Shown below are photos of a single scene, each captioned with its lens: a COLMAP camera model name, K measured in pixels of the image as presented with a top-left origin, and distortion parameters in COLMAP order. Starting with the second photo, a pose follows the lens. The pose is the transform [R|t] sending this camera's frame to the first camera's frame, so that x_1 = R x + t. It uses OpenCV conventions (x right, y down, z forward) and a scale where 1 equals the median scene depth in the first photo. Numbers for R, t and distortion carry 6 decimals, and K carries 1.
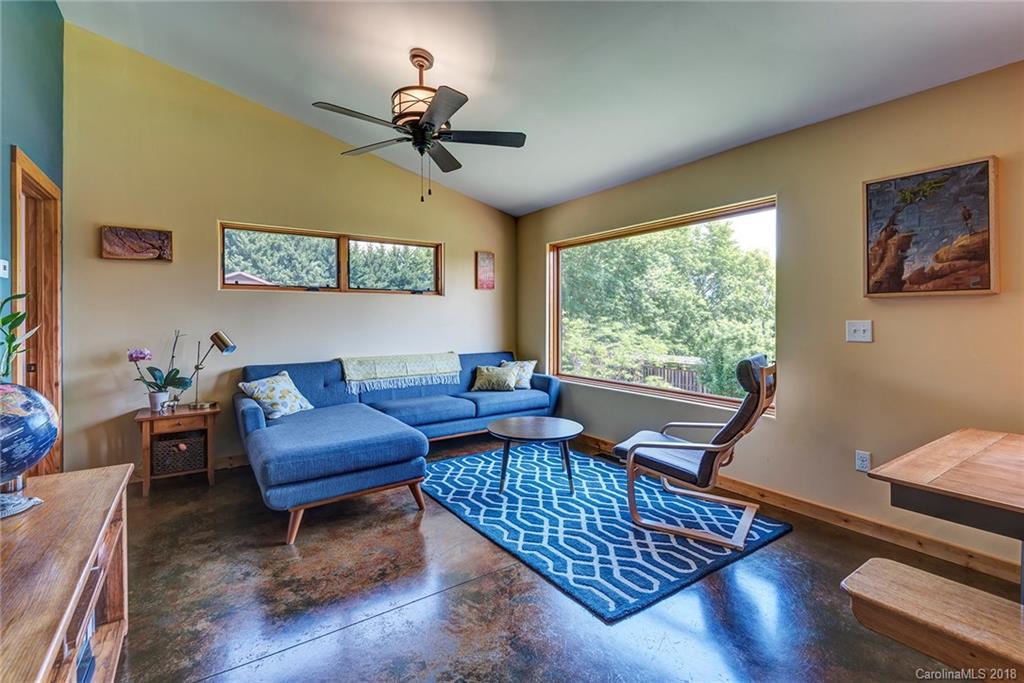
lens RADIAL K [[472.7, 0, 514.4], [0, 472.7, 317.3], [0, 0, 1]] dist [0.026649, -0.009066]
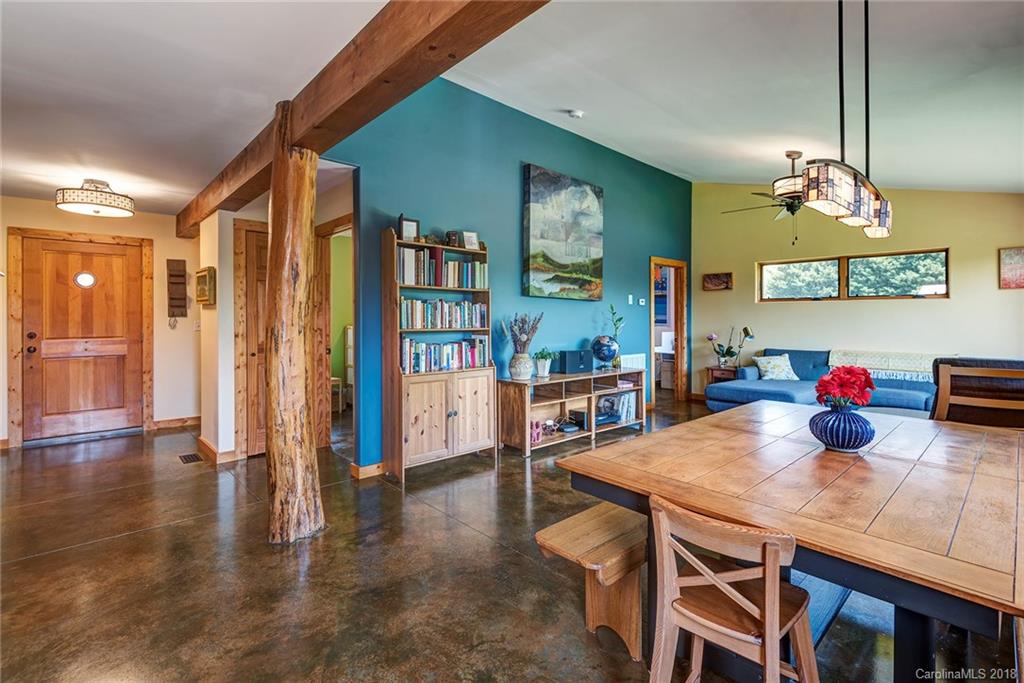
lens RADIAL K [[472.7, 0, 517.2], [0, 472.7, 313.9], [0, 0, 1]] dist [0.026649, -0.009066]
pose [[0.146462, -0.007902, -0.989185, 1.028978], [-0.001949, 0.999964, -0.008276, -0.002730], [0.989214, 0.003140, 0.146441, -0.107400]]
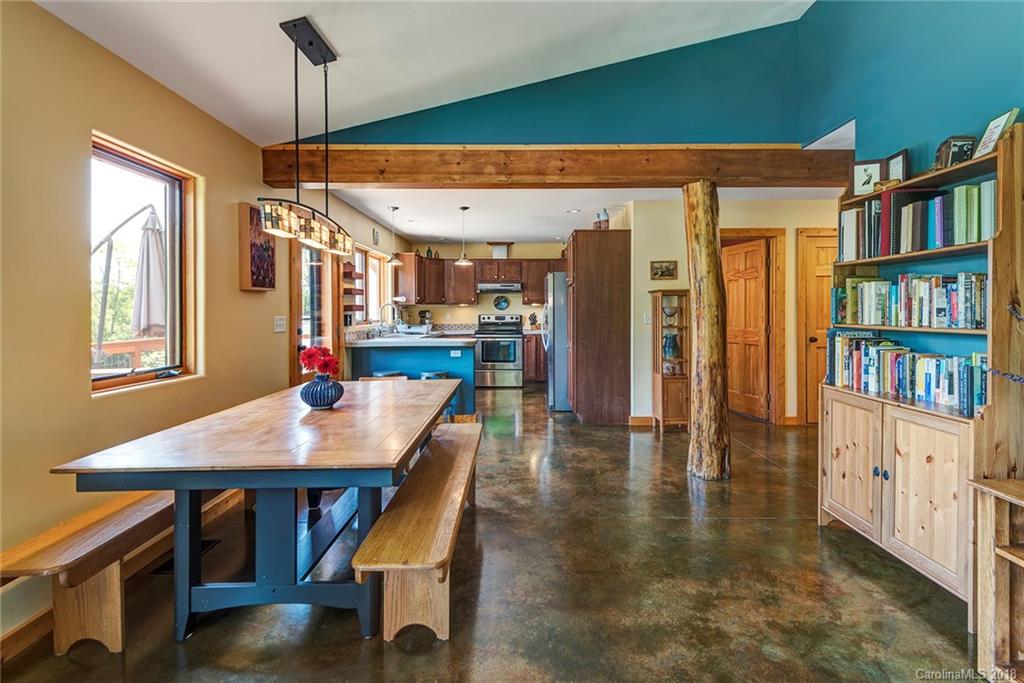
lens RADIAL K [[500.1, 0, 489.7], [0, 500.1, 315.1], [0, 0, 1]] dist [-0.001887, -0.001783]
pose [[-0.798684, 0.001429, 0.601749, -0.057081], [0.006261, 0.999963, 0.005935, -0.000341], [-0.601718, 0.008507, -0.798663, 0.755848]]
